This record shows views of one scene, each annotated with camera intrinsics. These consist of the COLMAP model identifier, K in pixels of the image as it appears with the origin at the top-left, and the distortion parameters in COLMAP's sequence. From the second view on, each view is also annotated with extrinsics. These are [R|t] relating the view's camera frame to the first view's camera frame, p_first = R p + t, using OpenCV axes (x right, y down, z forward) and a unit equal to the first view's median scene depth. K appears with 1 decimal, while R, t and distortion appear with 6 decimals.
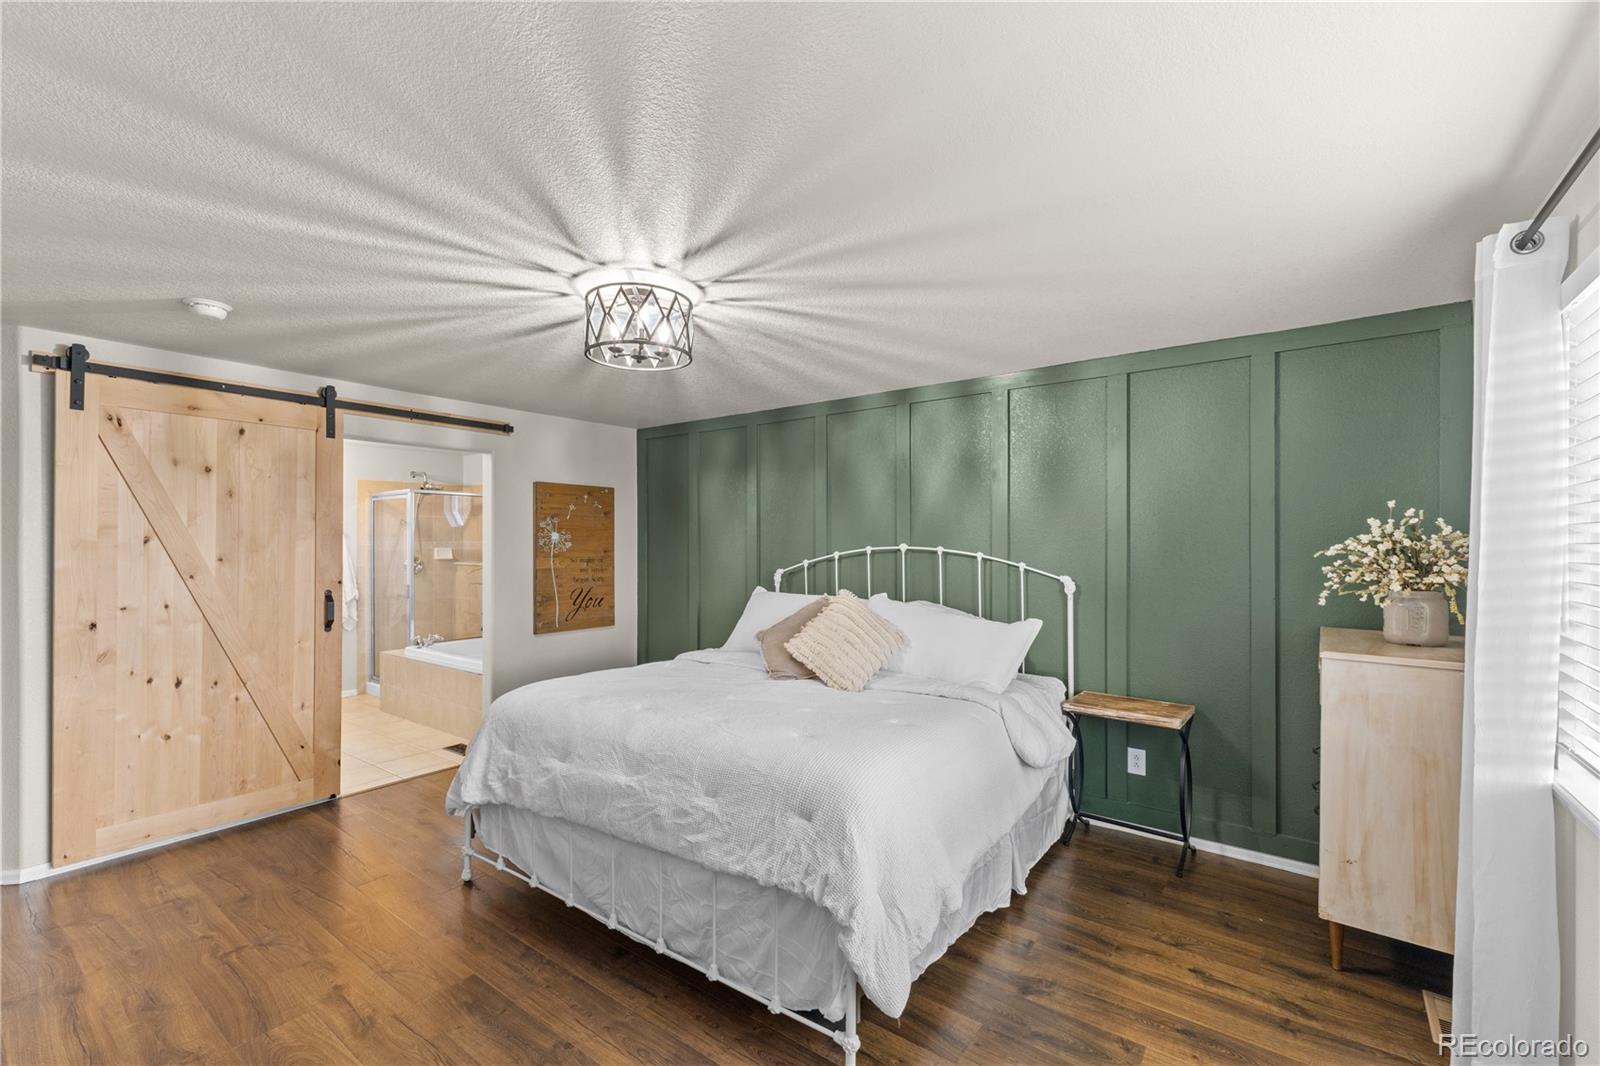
lens RADIAL K [[680.5, 0, 799.9], [0, 680.5, 543.6], [0, 0, 1]] dist [0.012014, -0.002567]
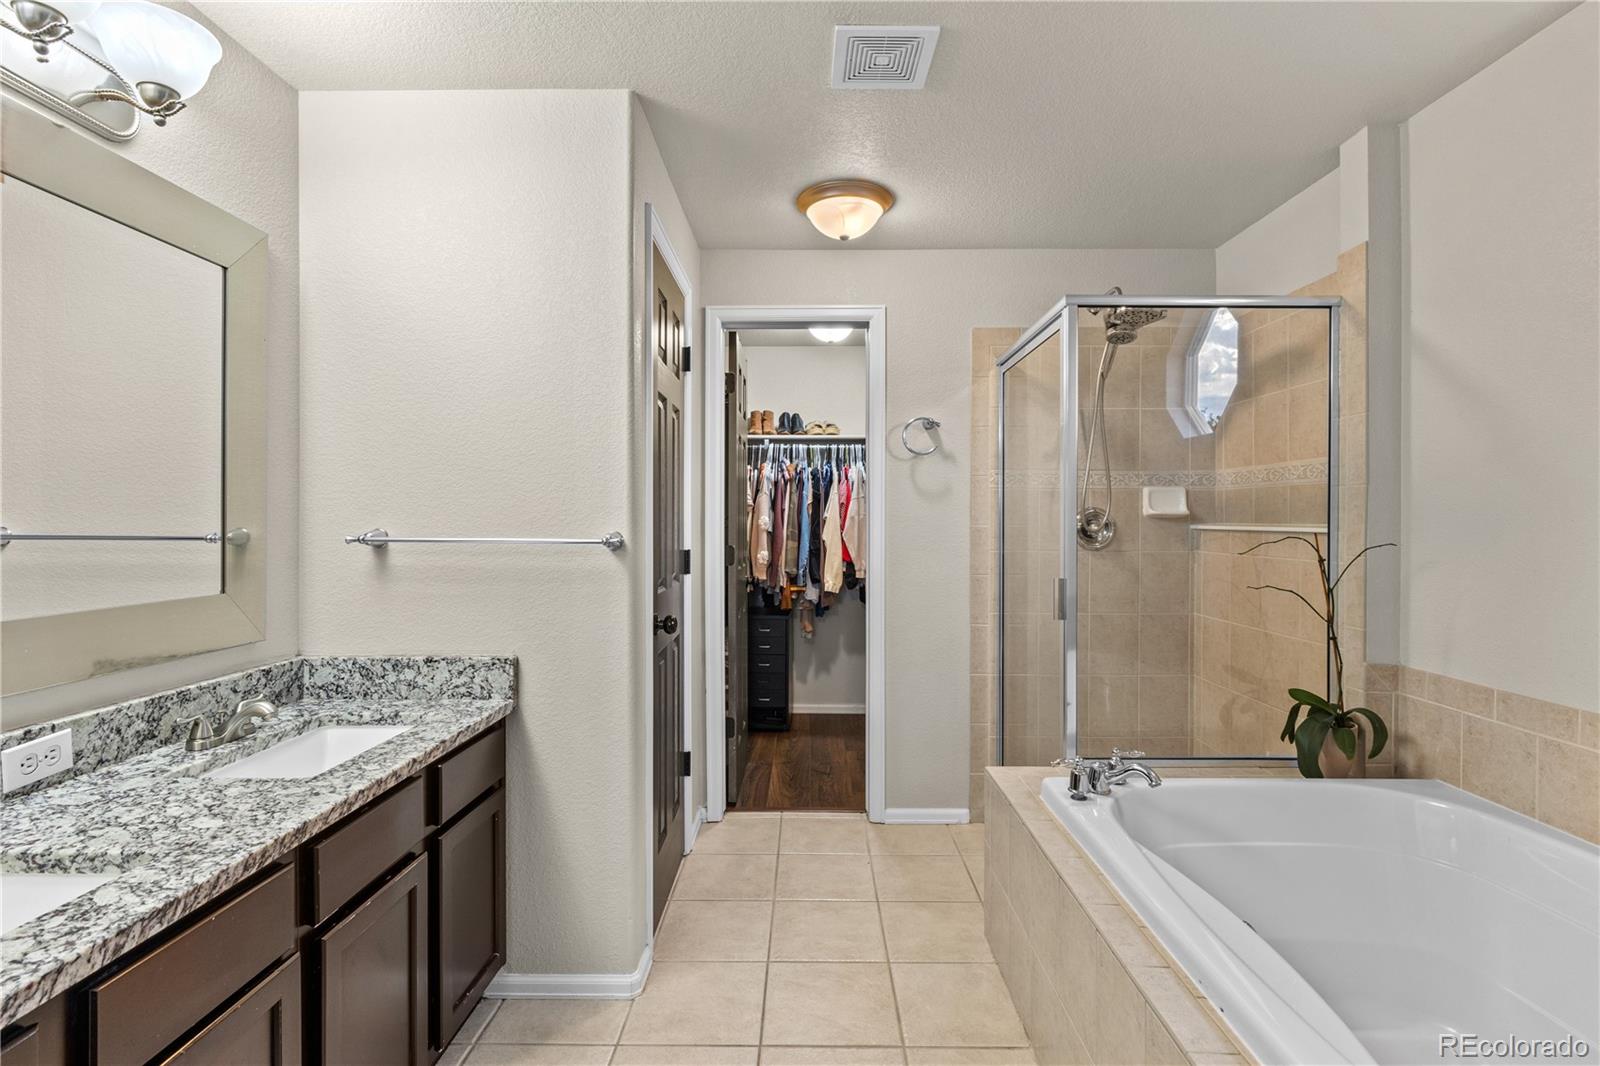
lens RADIAL K [[749.7, 0, 805.7], [0, 749.7, 528.9], [0, 0, 1]] dist [0.004956, 0.000382]
pose [[0.588822, 0.008033, -0.808223, -0.295475], [-0.000839, 0.999956, 0.009328, 0.026328], [0.808263, -0.004814, 0.588803, 0.580459]]
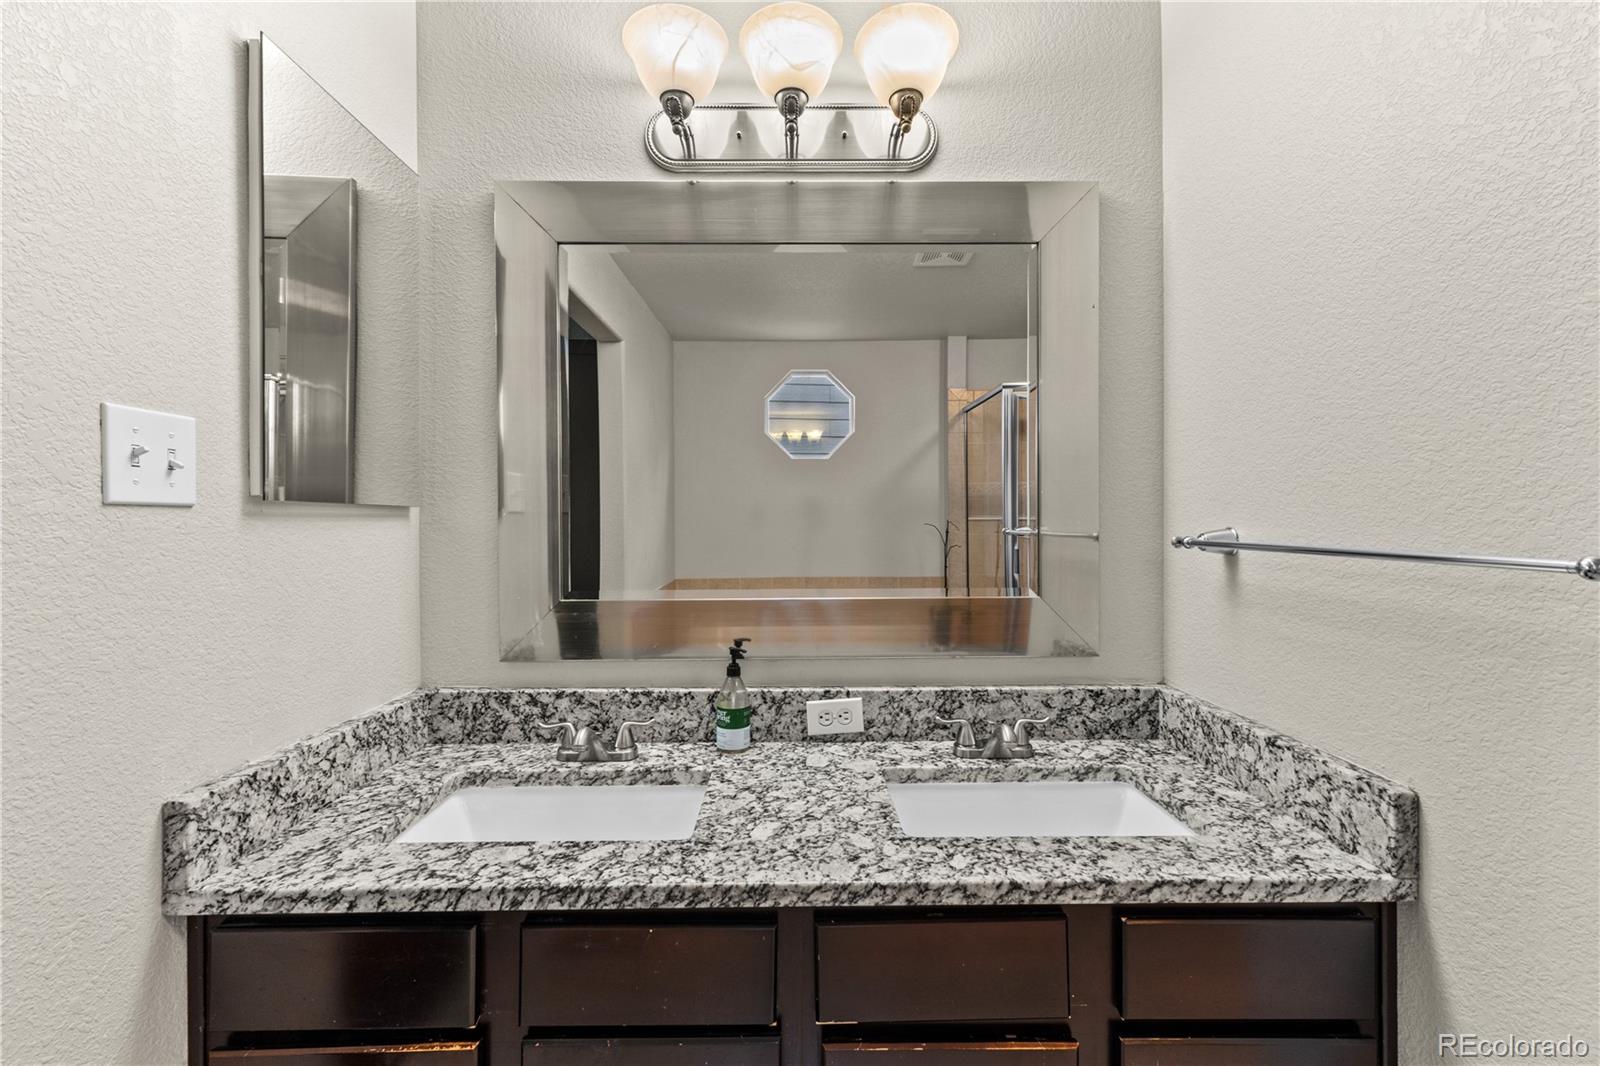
lens RADIAL K [[680.5, 0, 807.3], [0, 680.5, 522.3], [0, 0, 1]] dist [0.012014, -0.002567]
pose [[-0.793242, 0.006139, -0.608876, -0.601705], [0.006845, 0.999976, 0.001165, 0.027268], [0.608868, -0.003244, -0.793265, 0.844405]]
